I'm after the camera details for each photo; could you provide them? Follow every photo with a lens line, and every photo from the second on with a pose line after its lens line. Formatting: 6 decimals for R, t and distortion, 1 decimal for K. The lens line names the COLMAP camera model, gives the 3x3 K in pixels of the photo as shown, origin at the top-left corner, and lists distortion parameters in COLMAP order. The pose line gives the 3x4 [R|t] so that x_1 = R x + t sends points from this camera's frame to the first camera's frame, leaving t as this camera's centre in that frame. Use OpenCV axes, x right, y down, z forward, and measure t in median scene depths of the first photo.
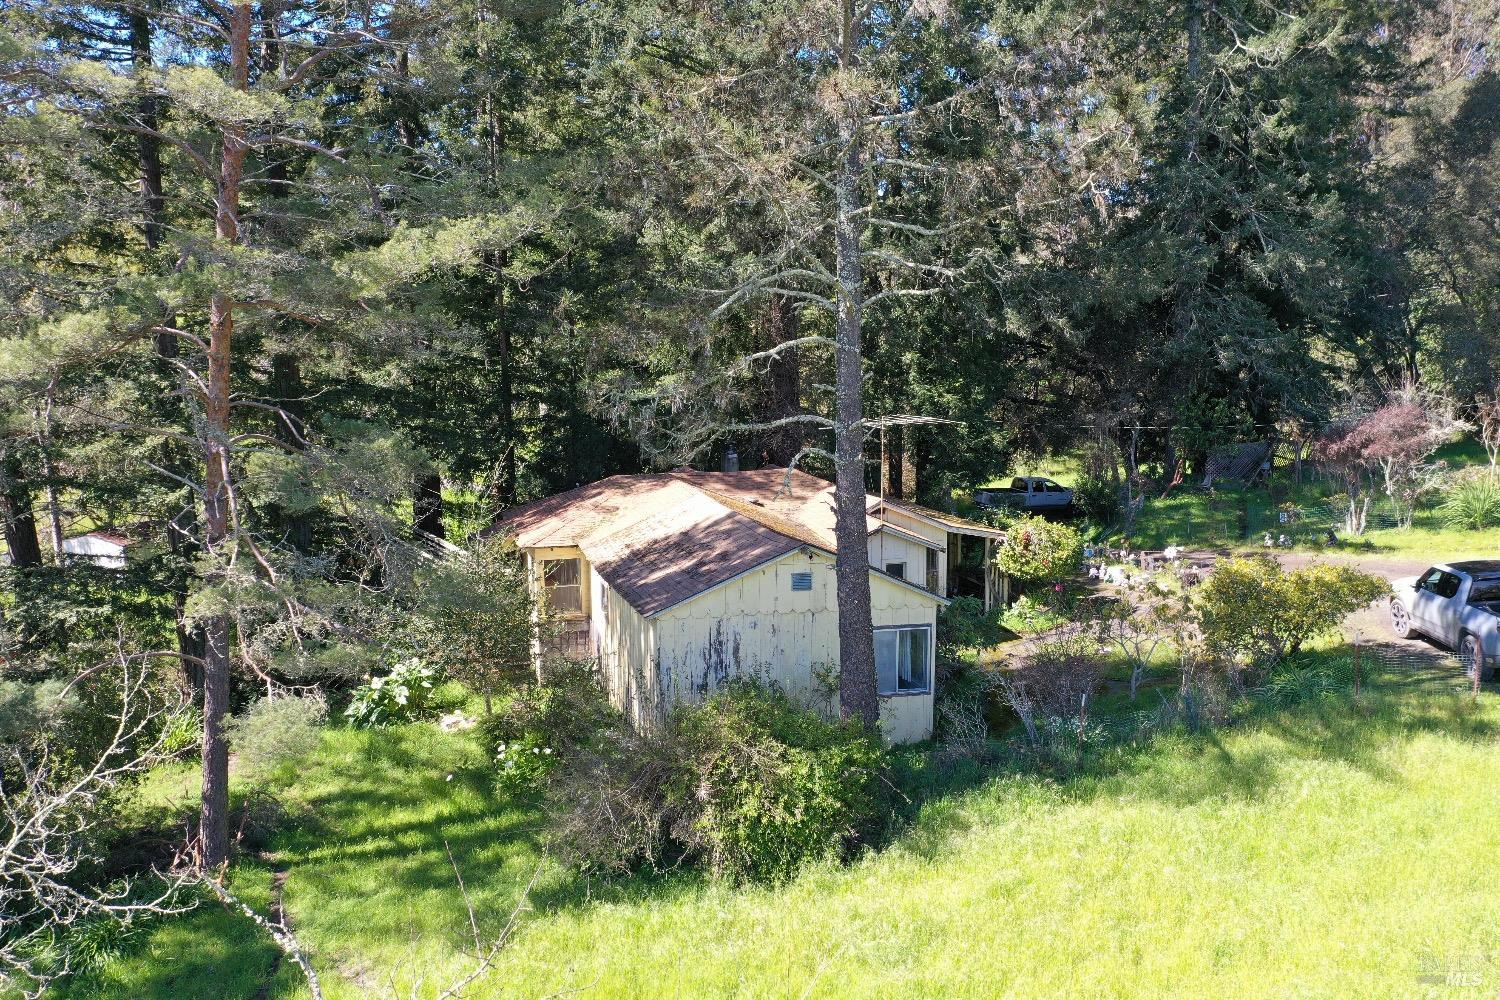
lens RADIAL K [[1184.8, 0, 742.3], [0, 1184.8, 497.6], [0, 0, 1]] dist [0.000119, -0.003692]
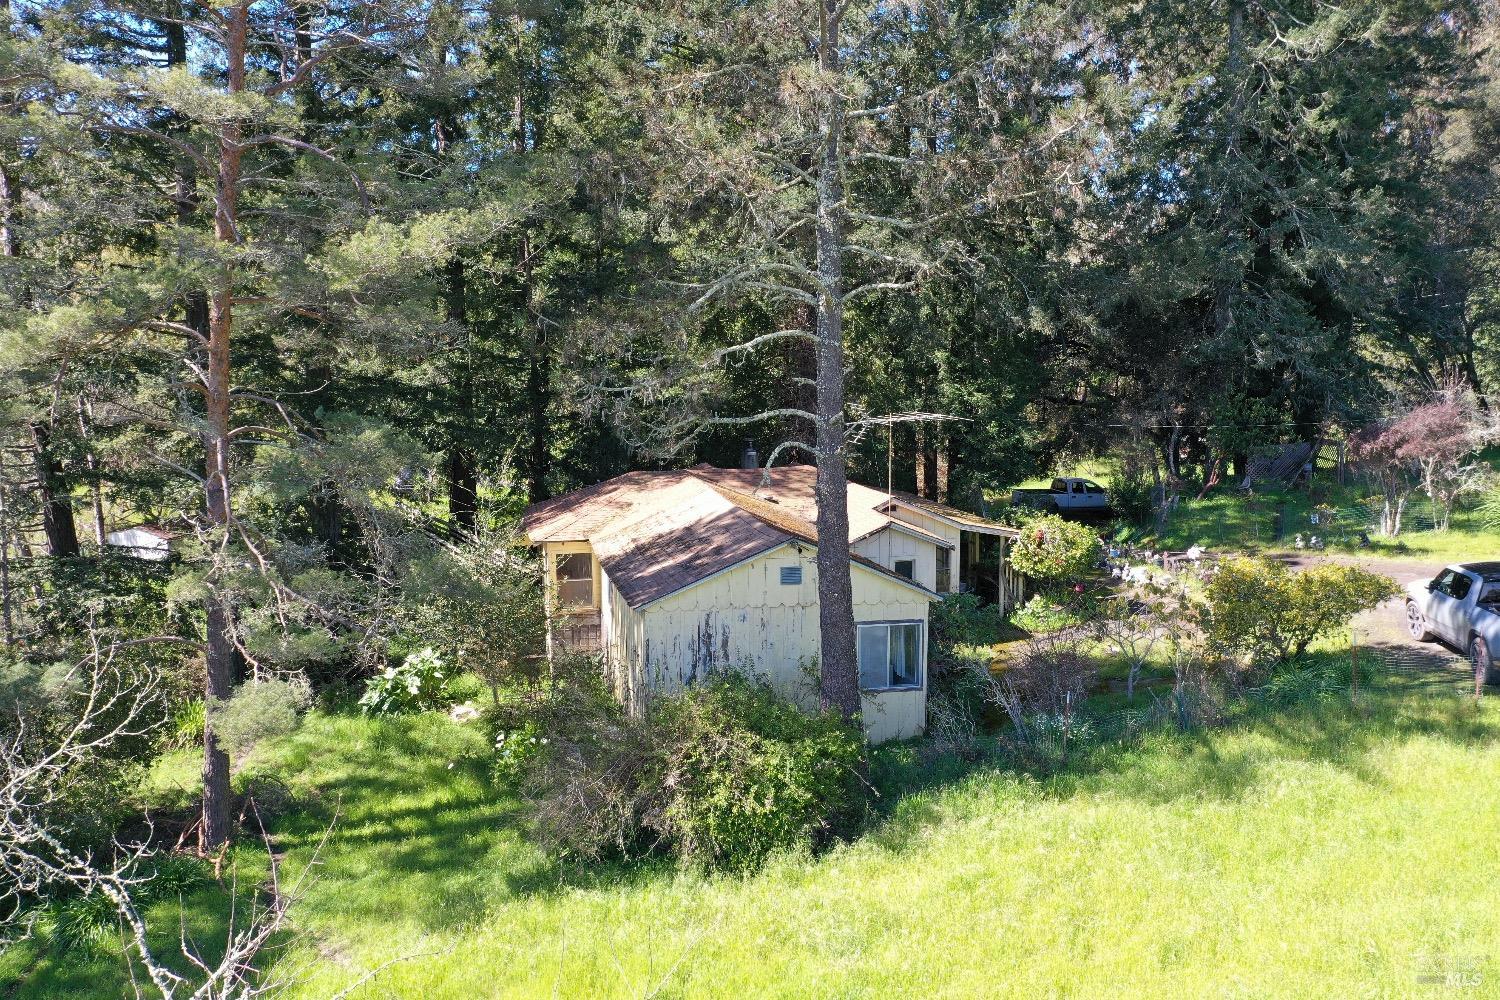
lens RADIAL K [[1184.8, 0, 743.4], [0, 1184.8, 497.7], [0, 0, 1]] dist [0.000119, -0.003692]
pose [[0.998591, 0.006338, -0.052679, 0.061733], [-0.006446, 0.999977, -0.001884, 0.007034], [0.052666, 0.002221, 0.998610, -0.004116]]
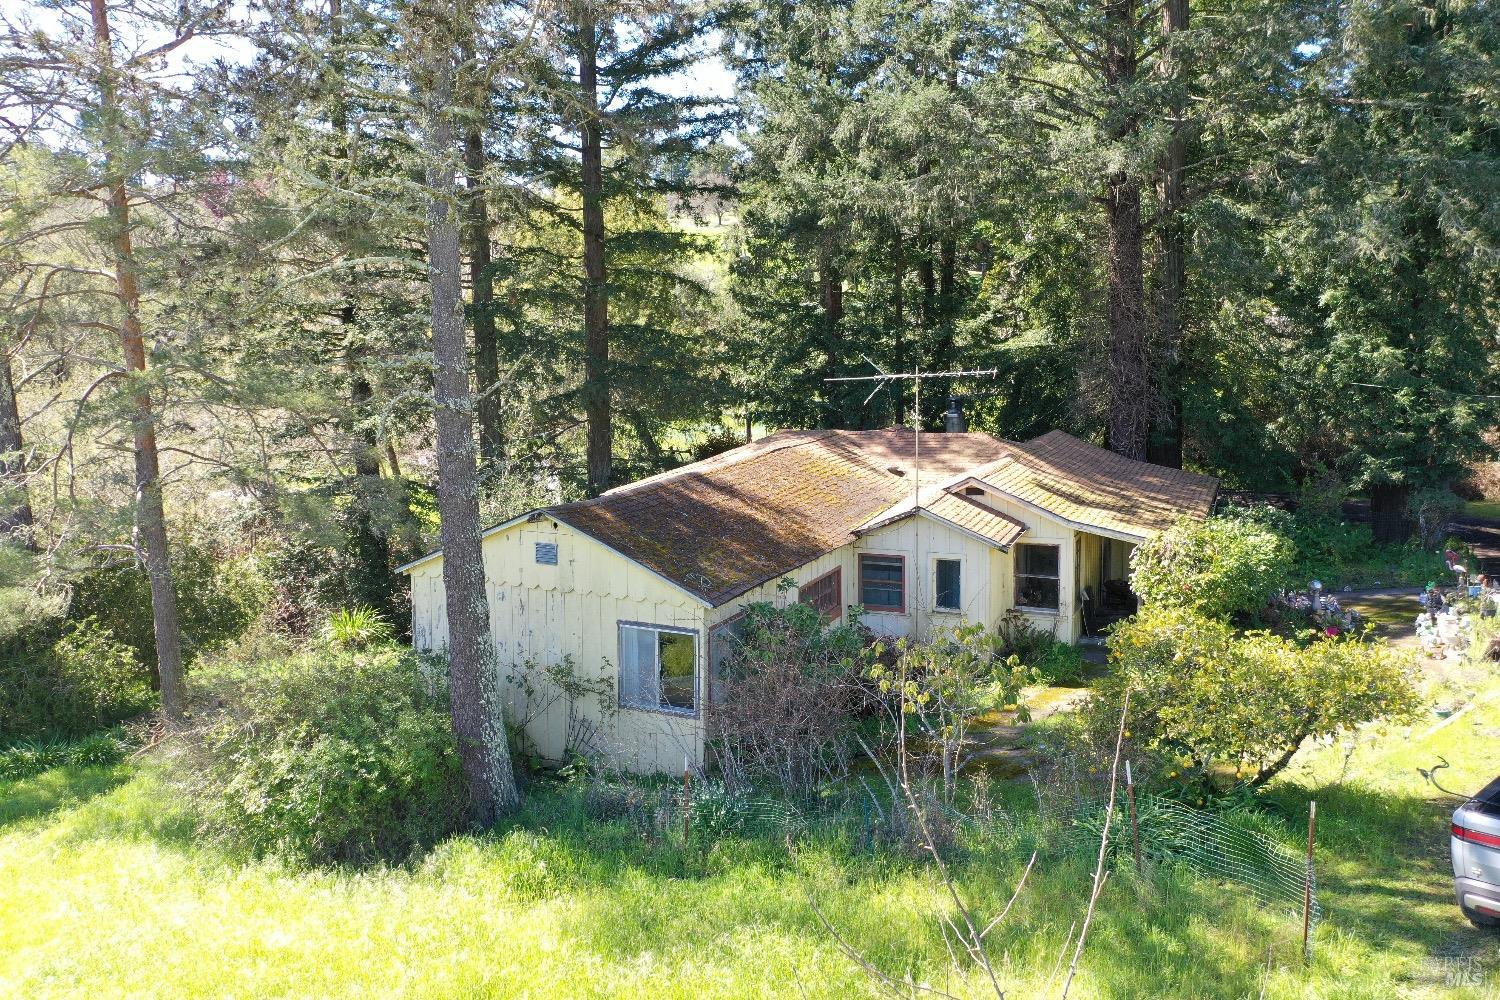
lens RADIAL K [[1184.8, 0, 747.9], [0, 1184.8, 503.6], [0, 0, 1]] dist [0.000119, -0.003692]
pose [[0.761560, 0.086783, -0.642257, 0.700877], [-0.065053, 0.996225, 0.057475, -0.021949], [0.644821, -0.001989, 0.764331, 0.451760]]
